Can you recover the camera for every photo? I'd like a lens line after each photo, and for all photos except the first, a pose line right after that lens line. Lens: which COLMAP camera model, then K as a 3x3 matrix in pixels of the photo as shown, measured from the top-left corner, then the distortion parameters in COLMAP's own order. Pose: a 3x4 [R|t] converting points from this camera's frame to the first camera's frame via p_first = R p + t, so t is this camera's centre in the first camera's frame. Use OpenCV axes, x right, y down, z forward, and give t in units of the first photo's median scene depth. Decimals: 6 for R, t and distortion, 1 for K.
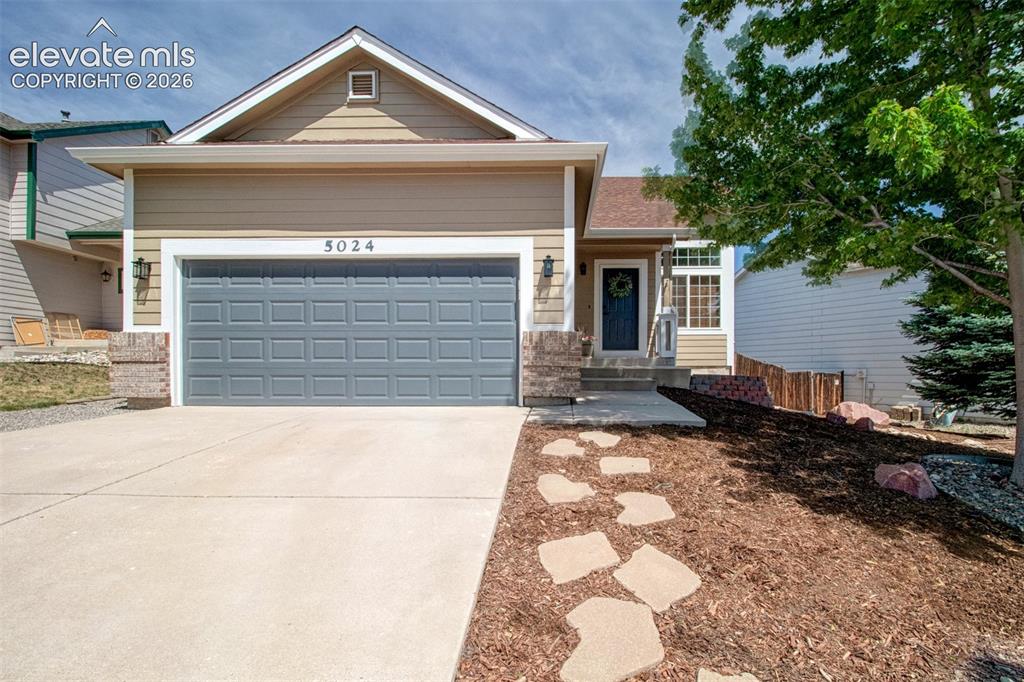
lens RADIAL K [[480.4, 0, 550.5], [0, 480.4, 365.4], [0, 0, 1]] dist [-0.004571, -0.000524]
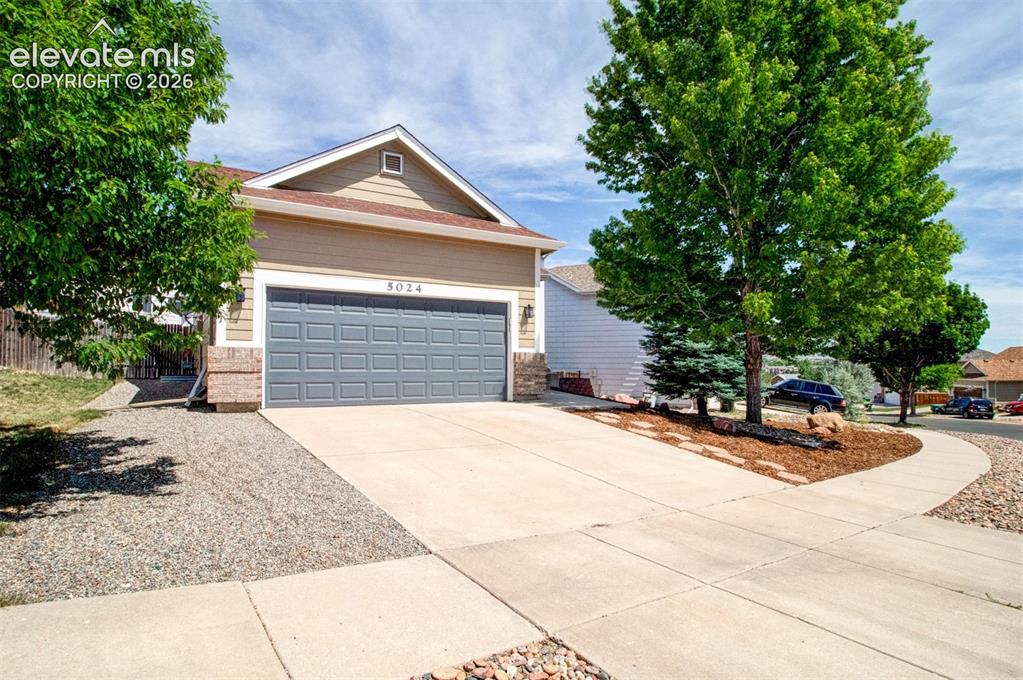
lens RADIAL K [[467.0, 0, 545.3], [0, 467.0, 337.8], [0, 0, 1]] dist [-0.009469, -0.001007]
pose [[0.867956, 0.039422, 0.495074, -0.690120], [-0.013094, 0.998315, -0.056537, -0.032782], [-0.496469, 0.042589, 0.867009, -0.337085]]
